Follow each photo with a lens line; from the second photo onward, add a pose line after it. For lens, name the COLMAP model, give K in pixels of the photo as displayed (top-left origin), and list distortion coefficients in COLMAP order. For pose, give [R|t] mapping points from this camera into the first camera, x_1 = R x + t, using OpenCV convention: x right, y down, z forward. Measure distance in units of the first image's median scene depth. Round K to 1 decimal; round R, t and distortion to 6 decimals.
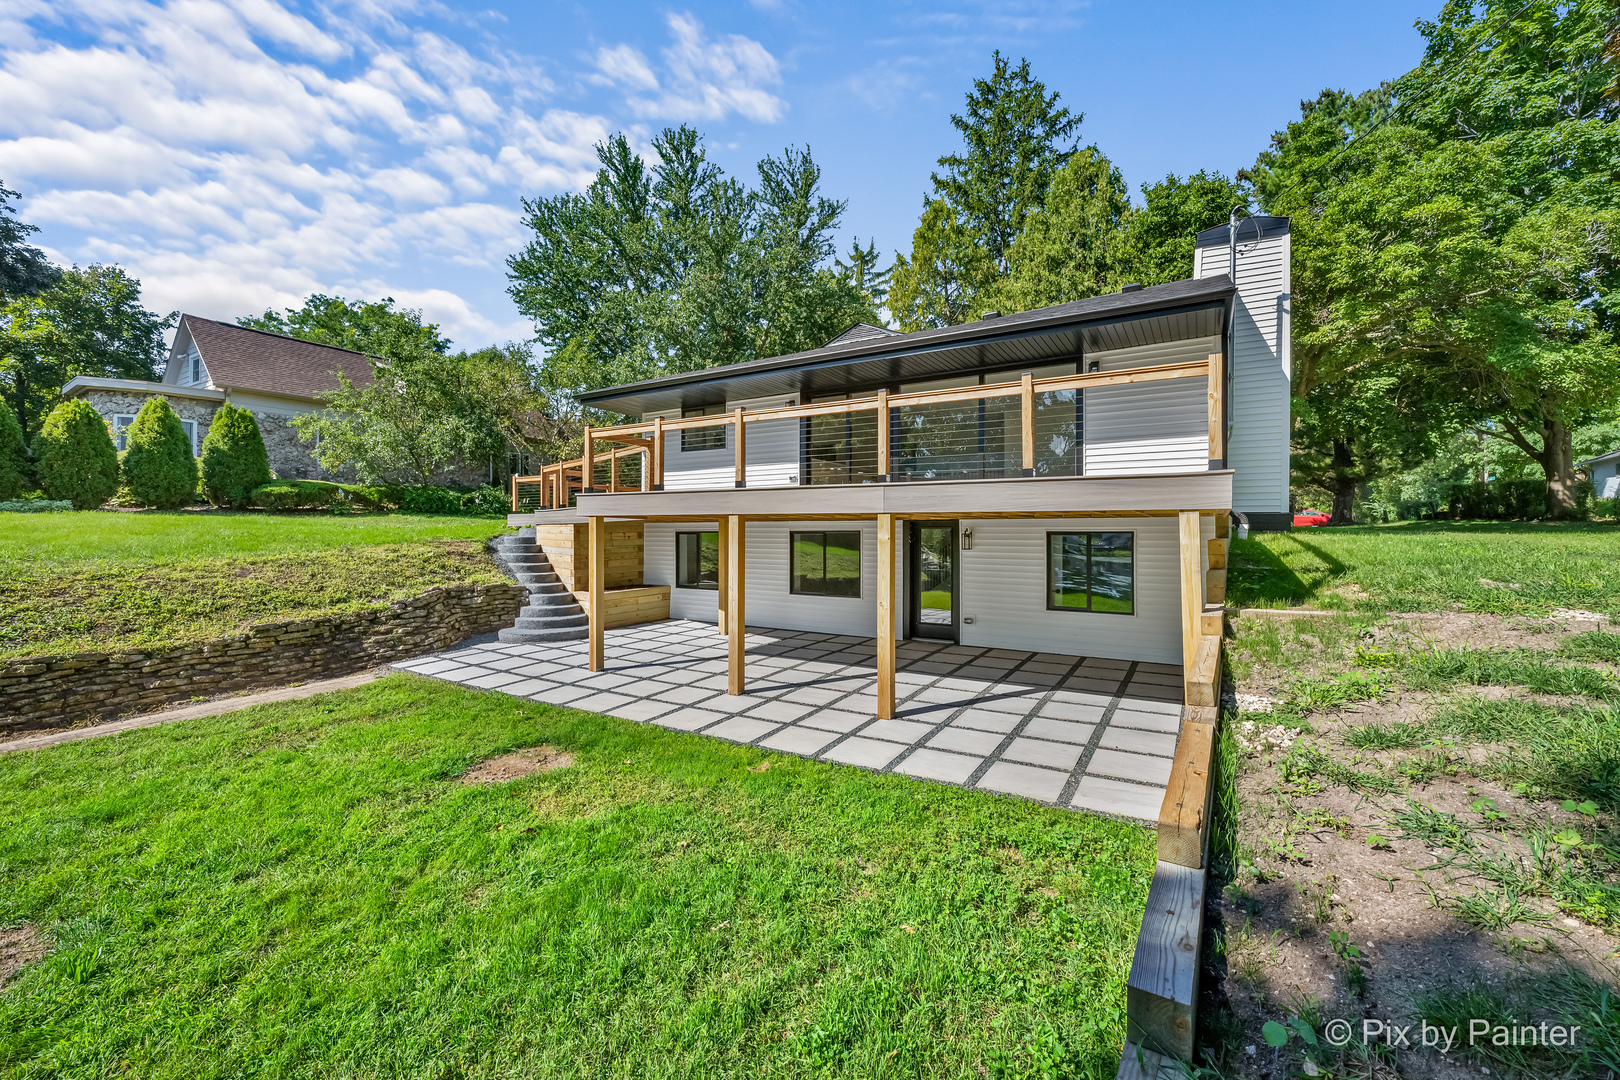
lens RADIAL K [[651.0, 0, 805.2], [0, 651.0, 535.8], [0, 0, 1]] dist [-0.000409, -0.000020]
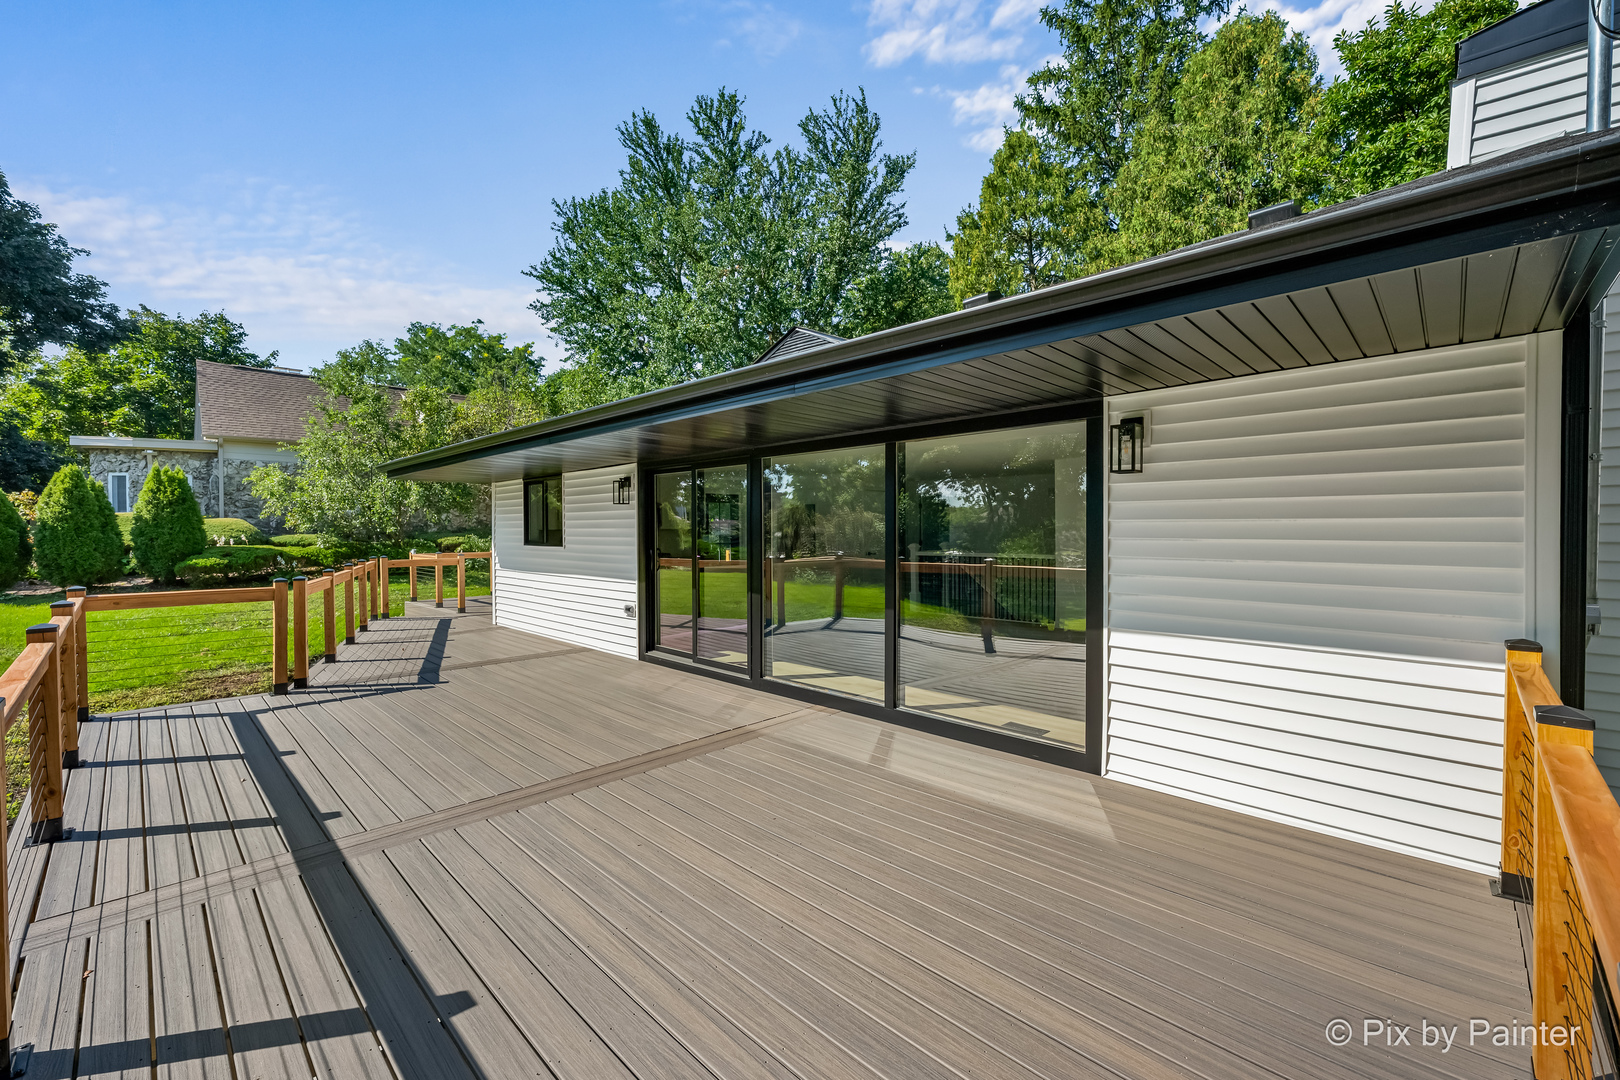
lens RADIAL K [[662.5, 0, 810.0], [0, 662.5, 540.0], [0, 0, 1]] dist [-0.001369, -0.000046]
pose [[0.975262, -0.003435, -0.221024, 0.145007], [0.007009, 0.999857, 0.015390, -0.085060], [0.220939, -0.016558, 0.975147, 0.244330]]
